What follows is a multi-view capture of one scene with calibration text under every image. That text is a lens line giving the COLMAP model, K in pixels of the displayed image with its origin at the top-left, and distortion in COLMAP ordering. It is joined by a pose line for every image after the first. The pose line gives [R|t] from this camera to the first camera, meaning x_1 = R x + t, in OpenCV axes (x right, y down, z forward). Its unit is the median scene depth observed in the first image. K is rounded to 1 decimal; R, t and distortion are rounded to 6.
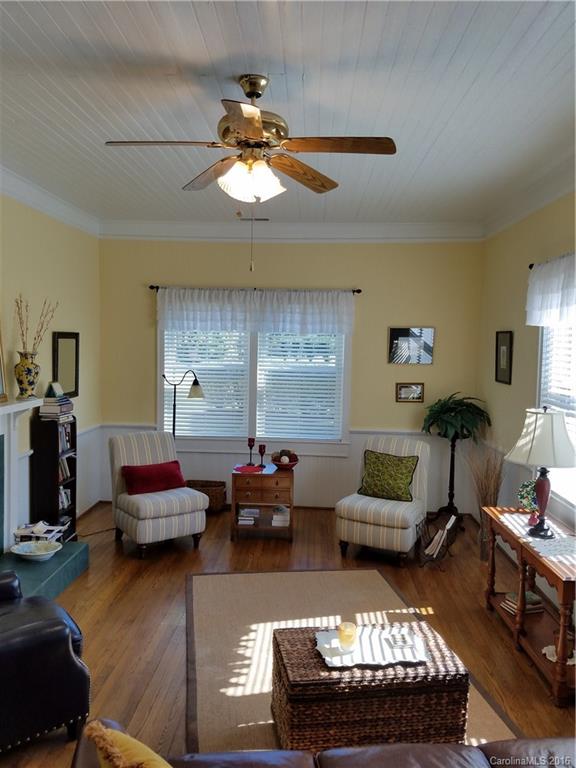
lens RADIAL K [[581.9, 0, 288.0], [0, 581.9, 384.0], [0, 0, 1]] dist [0.210821, -0.411030]
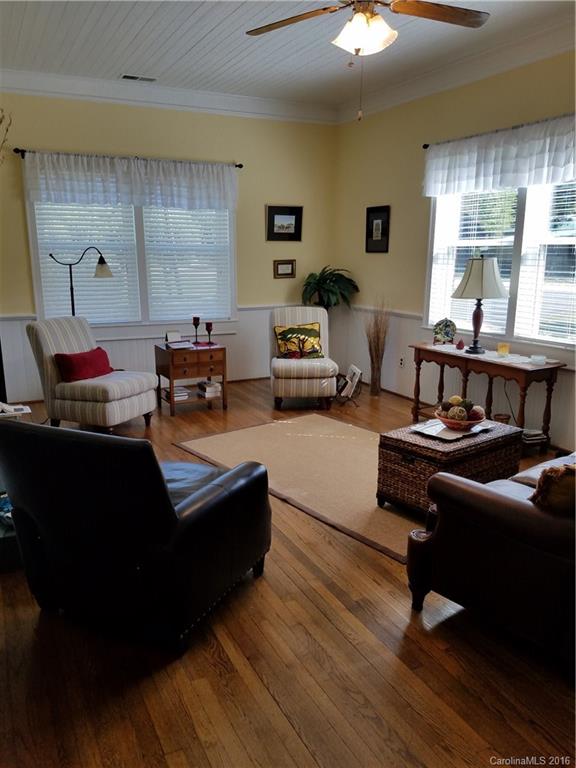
lens RADIAL K [[581.9, 0, 288.0], [0, 581.9, 384.0], [0, 0, 1]] dist [0.210821, -0.411030]
pose [[0.859038, -0.132861, 0.494371, -0.380592], [0.055573, 0.984229, 0.167944, 0.045675], [-0.508887, -0.116797, 0.852873, 0.036017]]
